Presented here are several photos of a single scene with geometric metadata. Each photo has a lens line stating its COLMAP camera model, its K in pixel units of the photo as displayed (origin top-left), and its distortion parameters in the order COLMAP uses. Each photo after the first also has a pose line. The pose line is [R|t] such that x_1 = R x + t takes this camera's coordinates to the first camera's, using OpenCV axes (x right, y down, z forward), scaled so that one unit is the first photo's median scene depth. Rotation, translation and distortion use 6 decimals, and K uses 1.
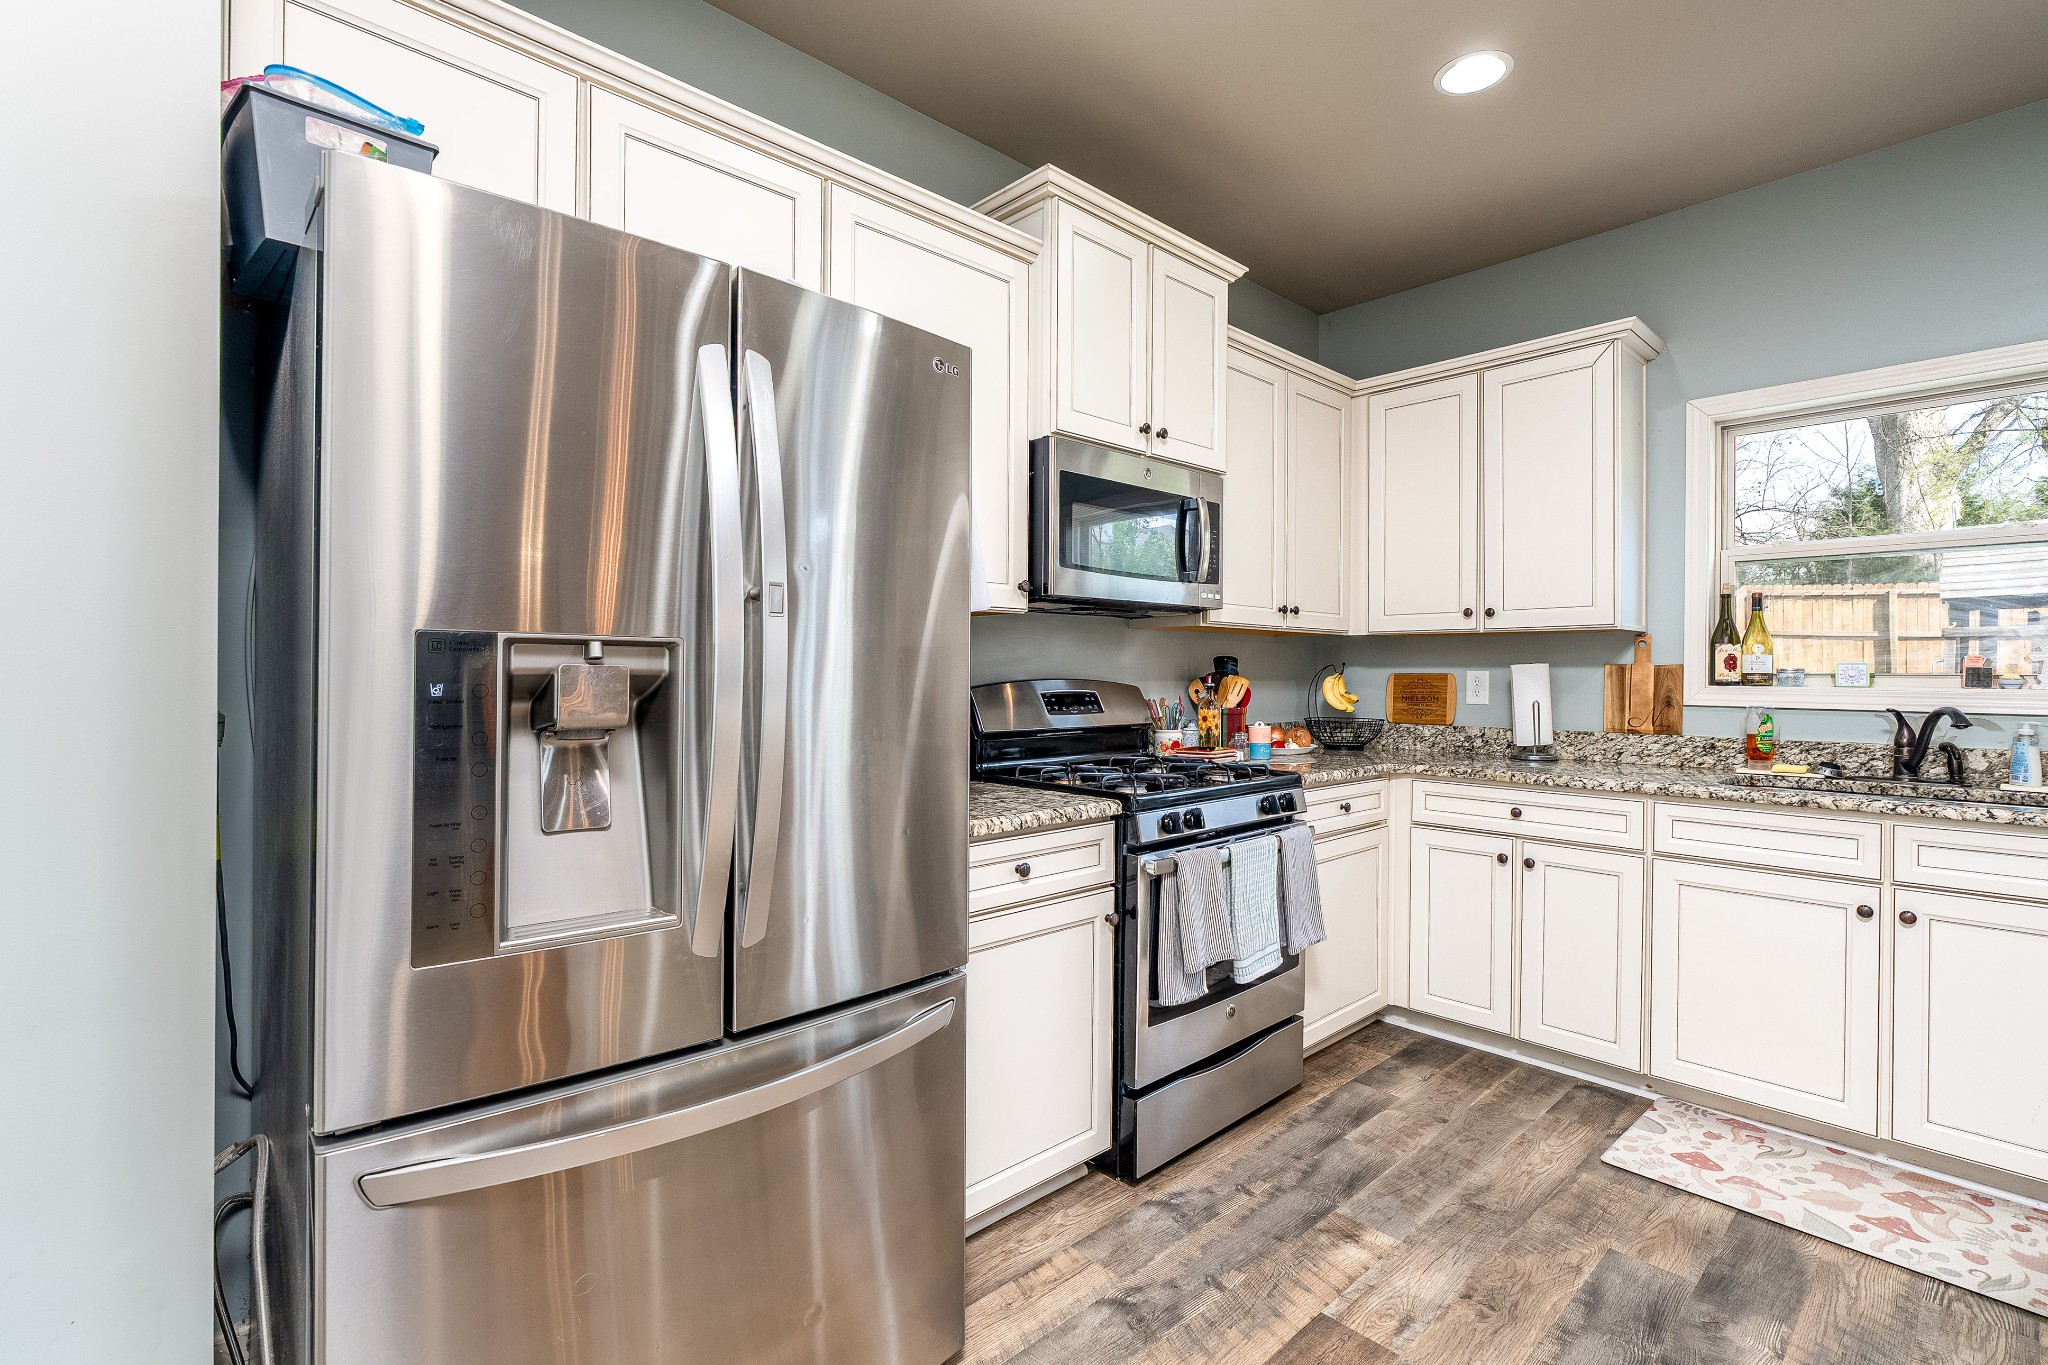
lens RADIAL K [[935.3, 0, 1041.3], [0, 935.3, 674.9], [0, 0, 1]] dist [-0.003416, 0.002219]
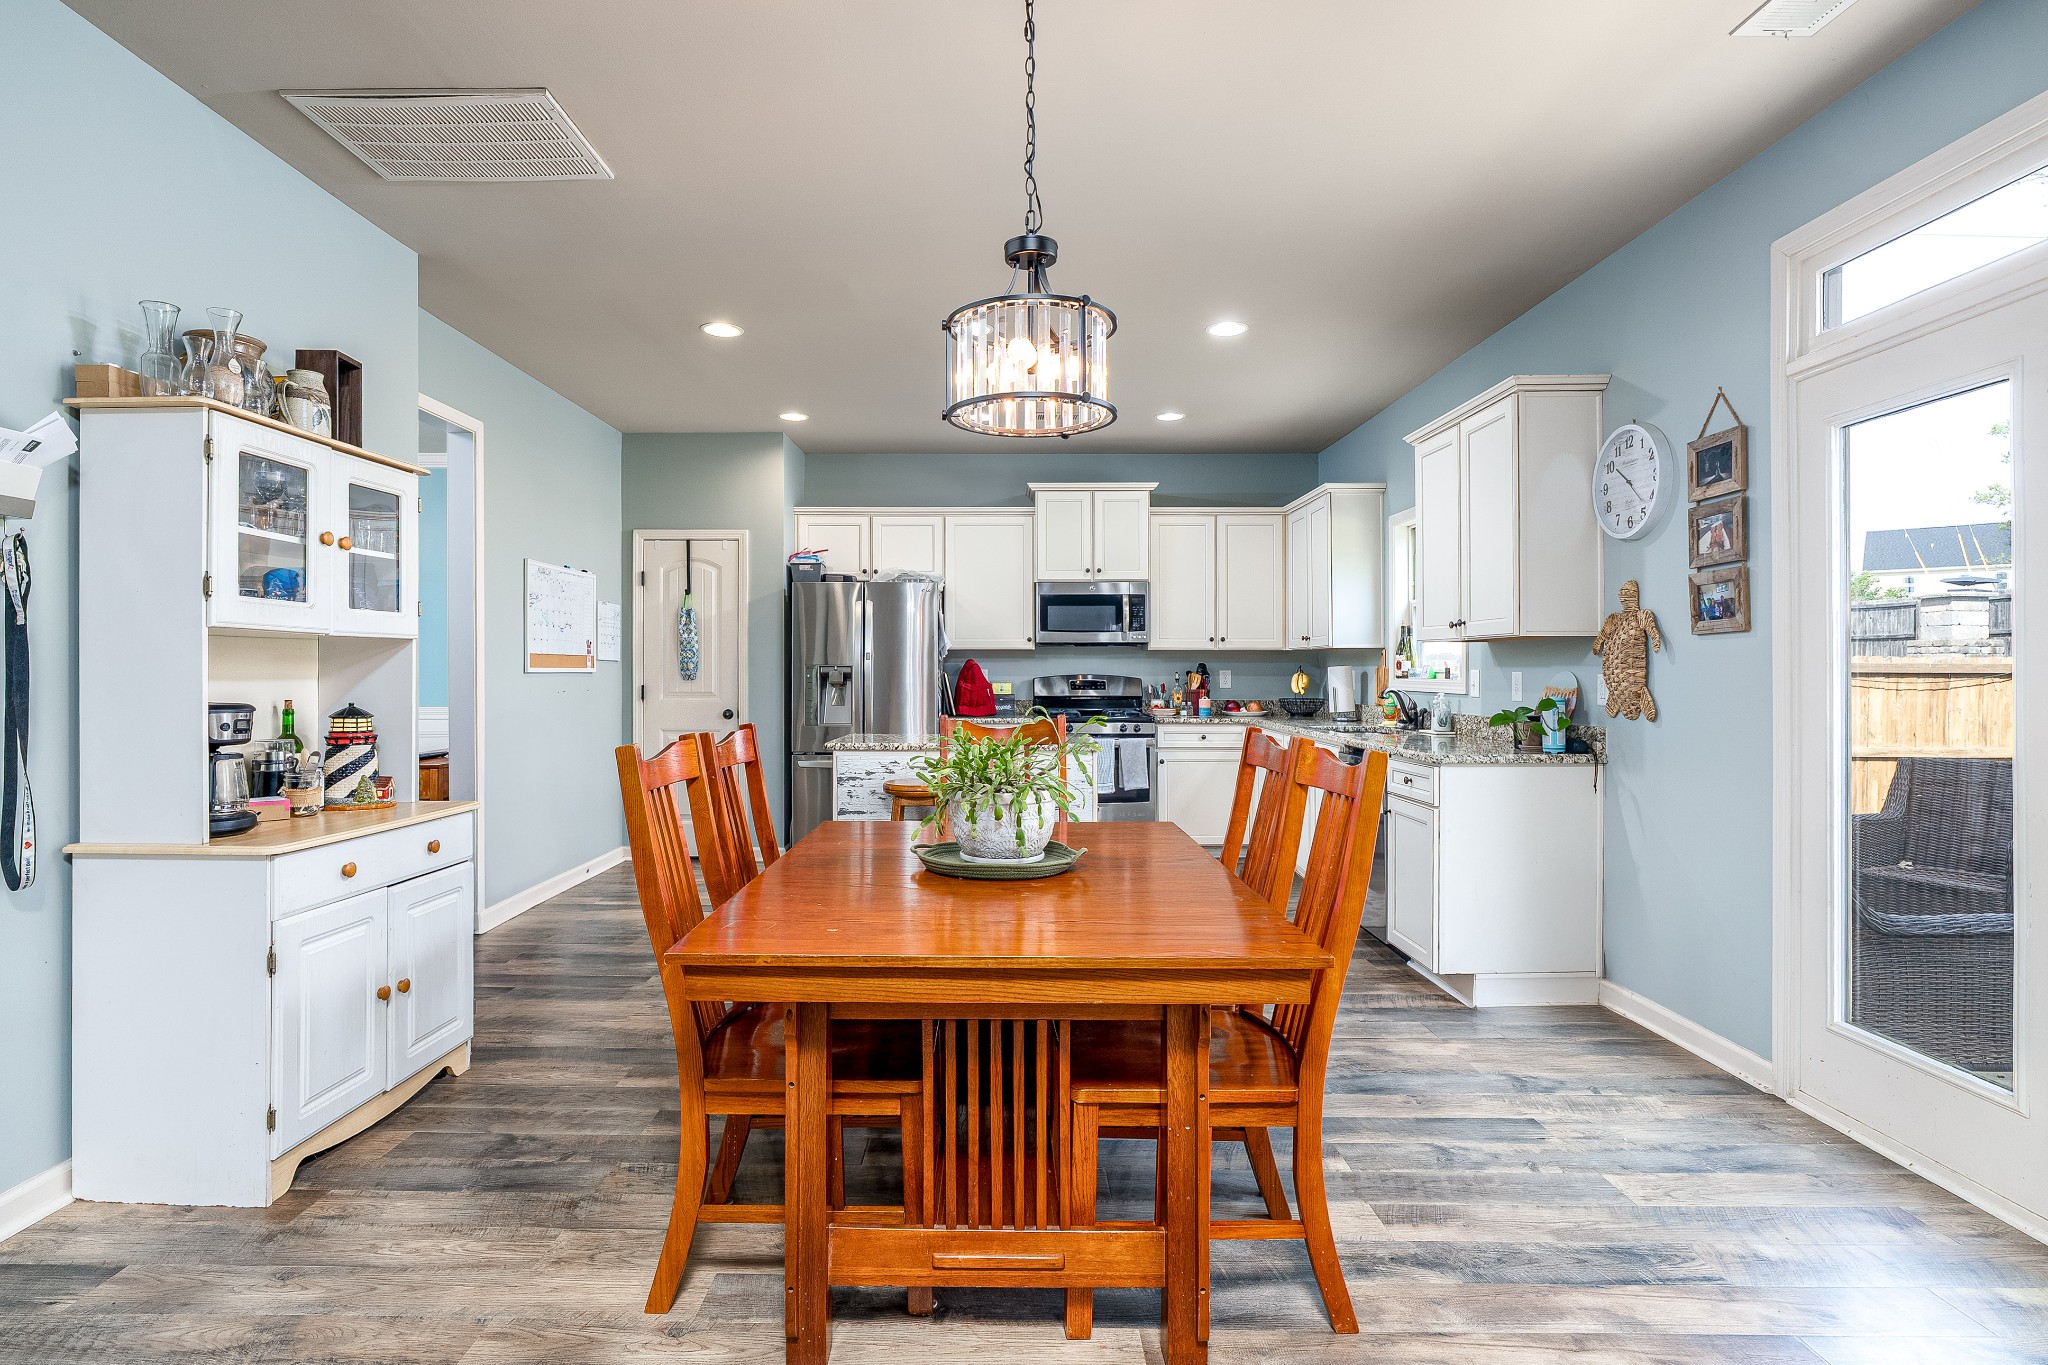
lens RADIAL K [[979.4, 0, 1007.0], [0, 979.4, 682.0], [0, 0, 1]] dist [0.002052, -0.000246]
pose [[0.731968, 0.003619, -0.681329, 1.657791], [-0.000177, 0.999987, 0.005121, 0.010197], [0.681339, -0.003627, 0.731959, -0.972435]]
